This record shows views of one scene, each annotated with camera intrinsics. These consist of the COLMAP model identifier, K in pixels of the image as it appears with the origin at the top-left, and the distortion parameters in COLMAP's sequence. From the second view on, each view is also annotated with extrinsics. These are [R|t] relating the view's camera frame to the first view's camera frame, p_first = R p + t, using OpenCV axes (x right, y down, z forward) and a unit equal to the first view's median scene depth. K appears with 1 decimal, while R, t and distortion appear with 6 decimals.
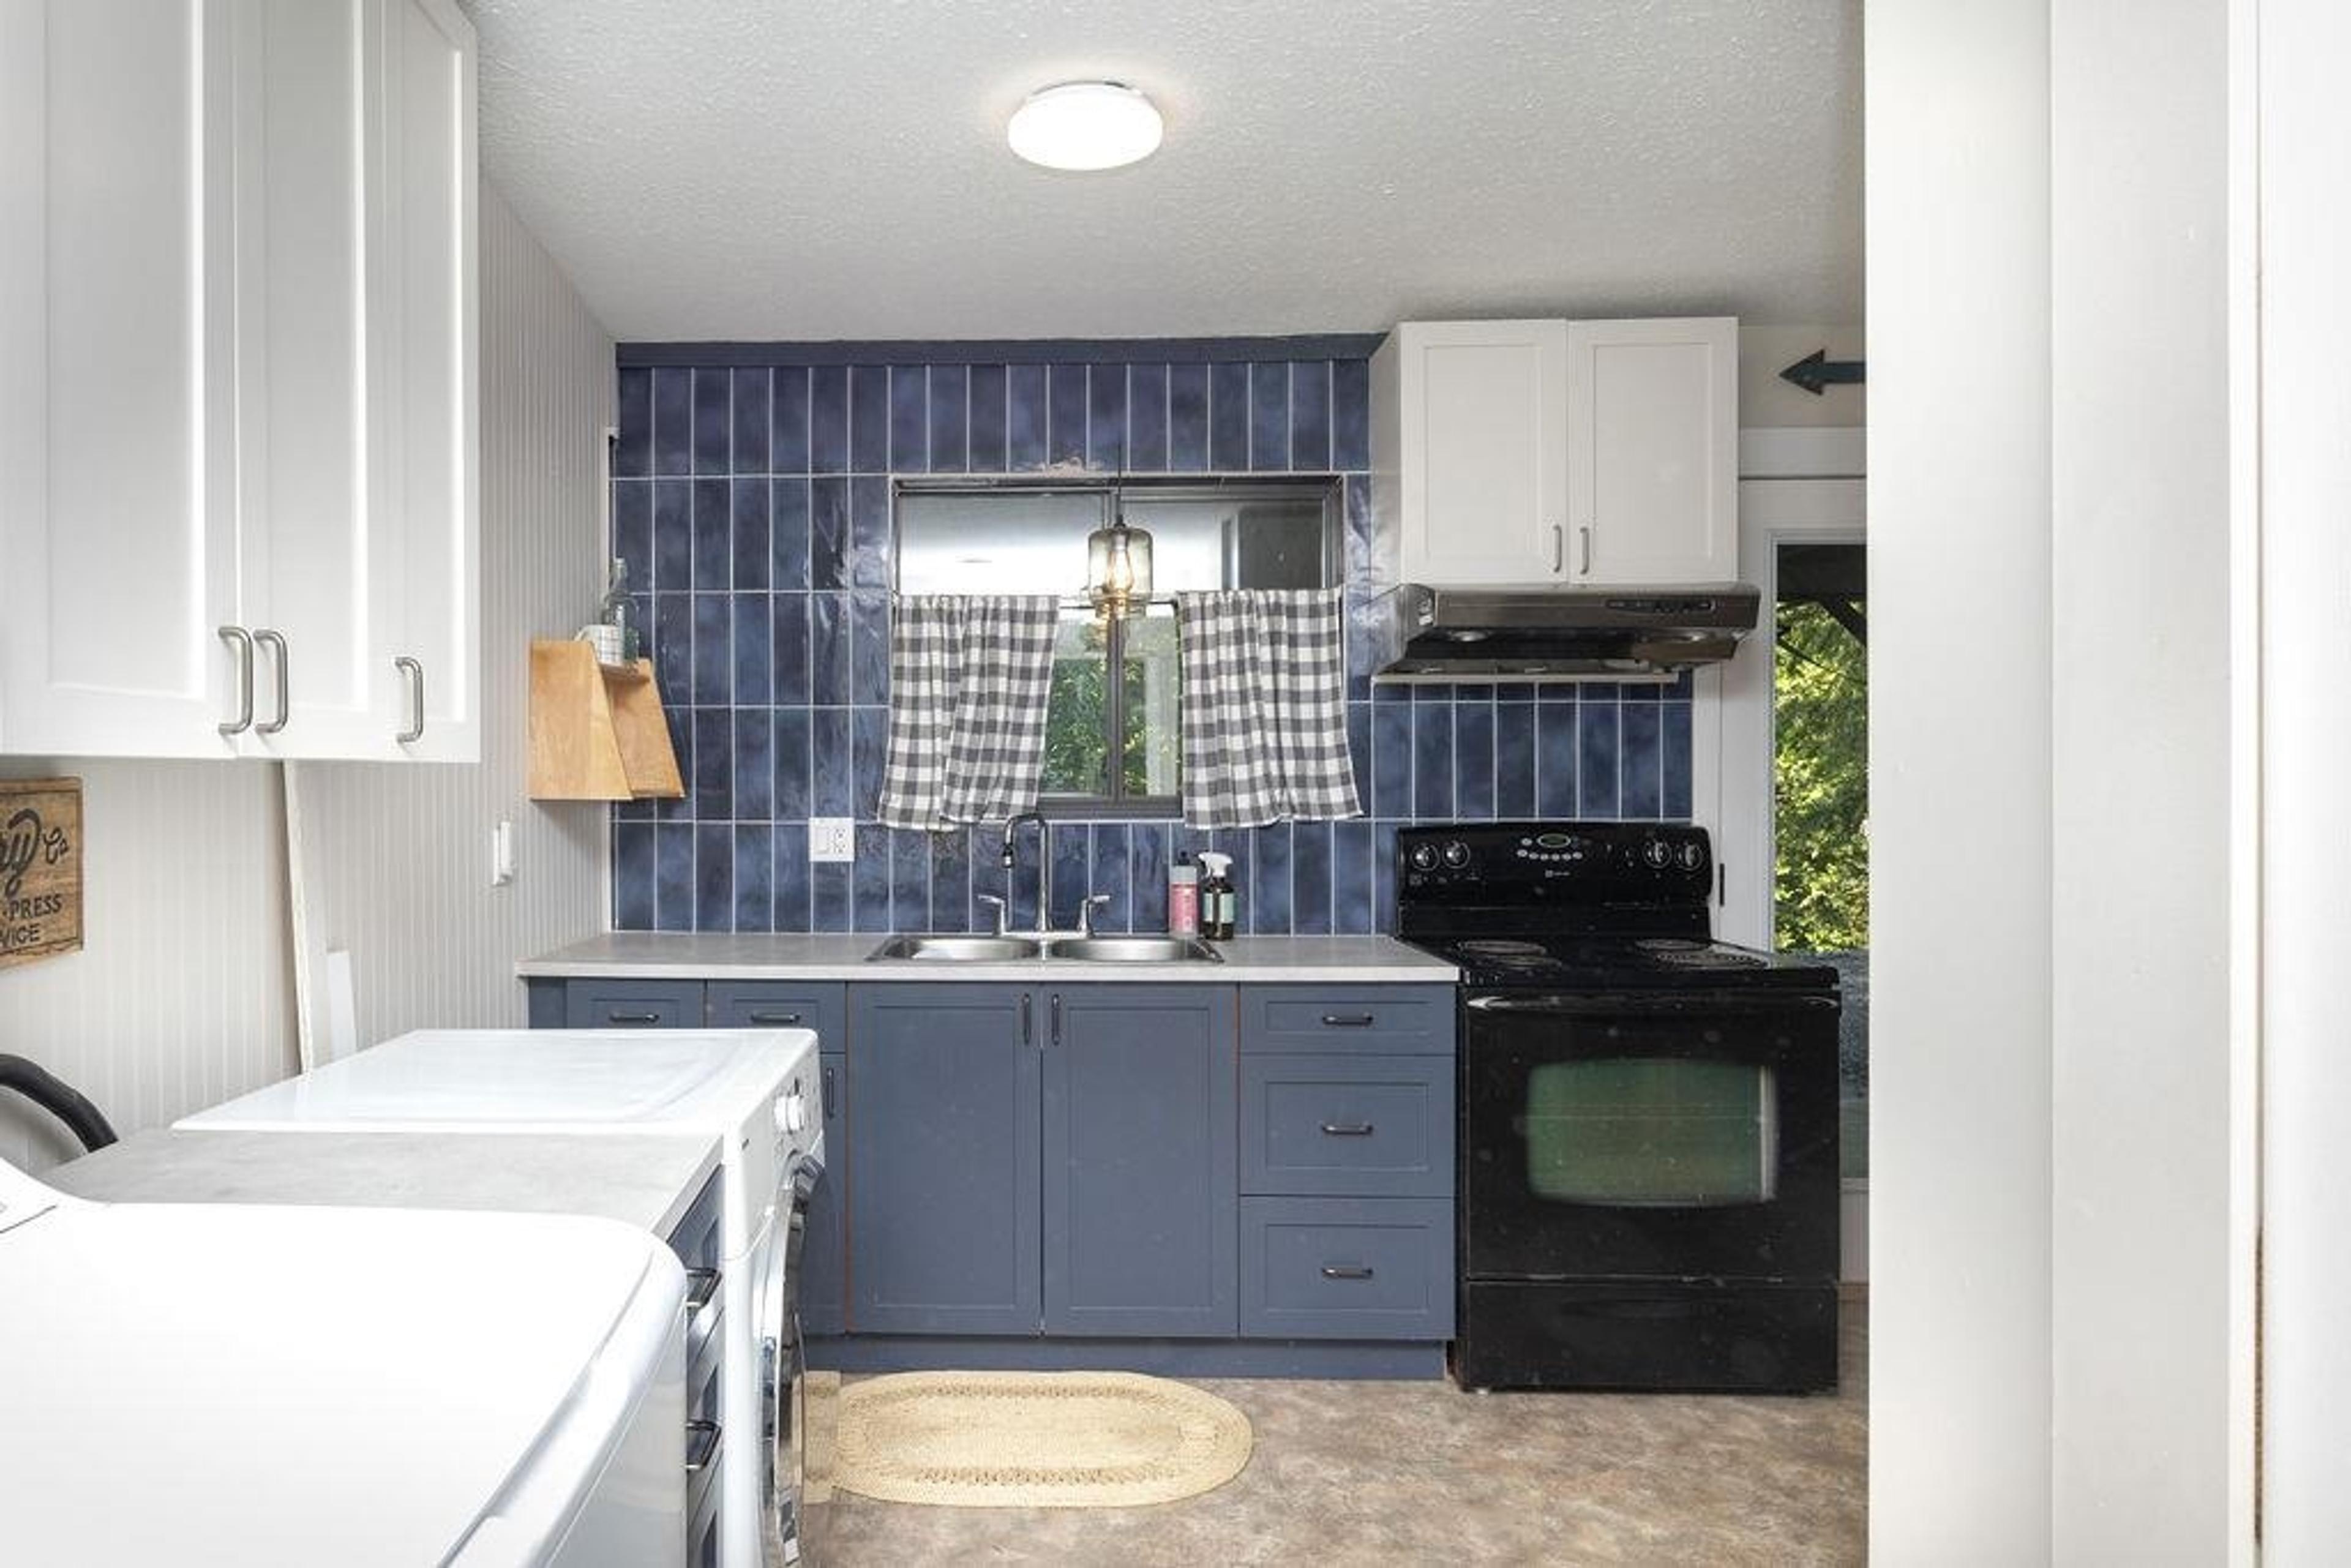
lens RADIAL K [[1298.5, 0, 1175.5], [0, 1298.5, 784.0], [0, 0, 1]] dist [0.001128, 0.000330]
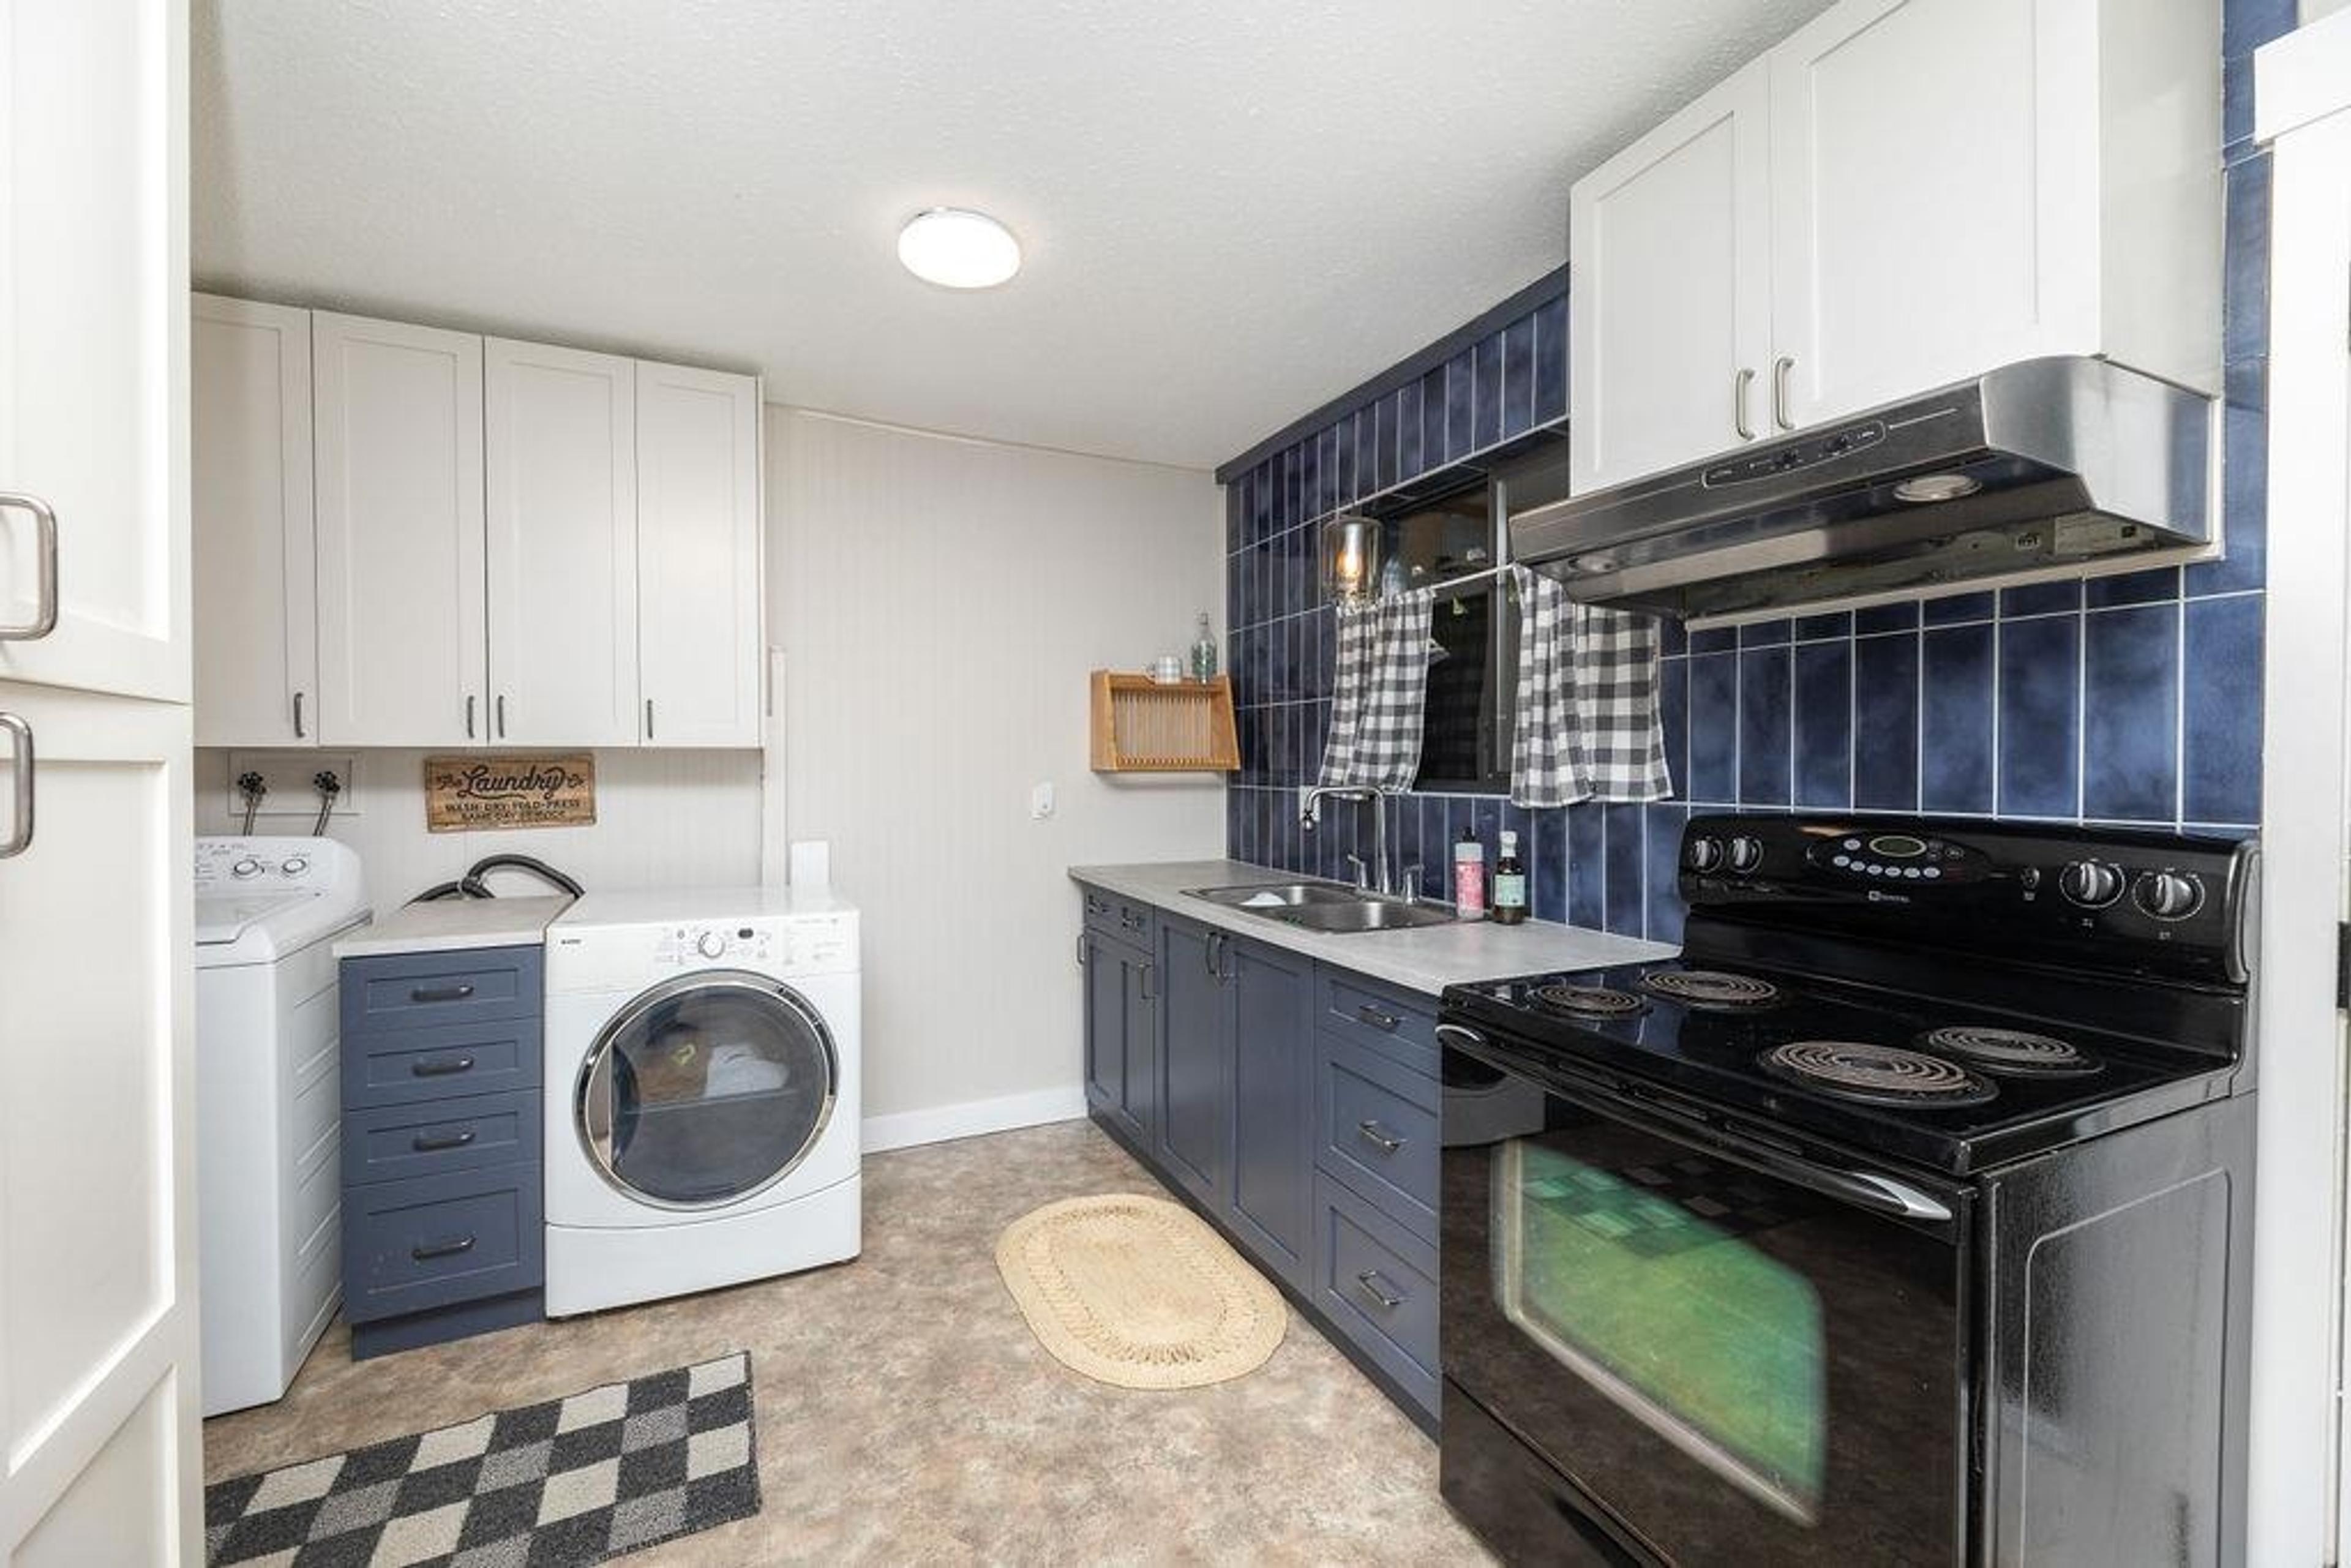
lens RADIAL K [[952.2, 0, 1170.6], [0, 952.2, 768.7], [0, 0, 1]] dist [-0.000014, 0.000025]
pose [[0.458685, 0.006190, -0.888577, 0.530702], [-0.003667, 0.999980, 0.005073, 0.004417], [0.888591, 0.000931, 0.458699, 0.454323]]
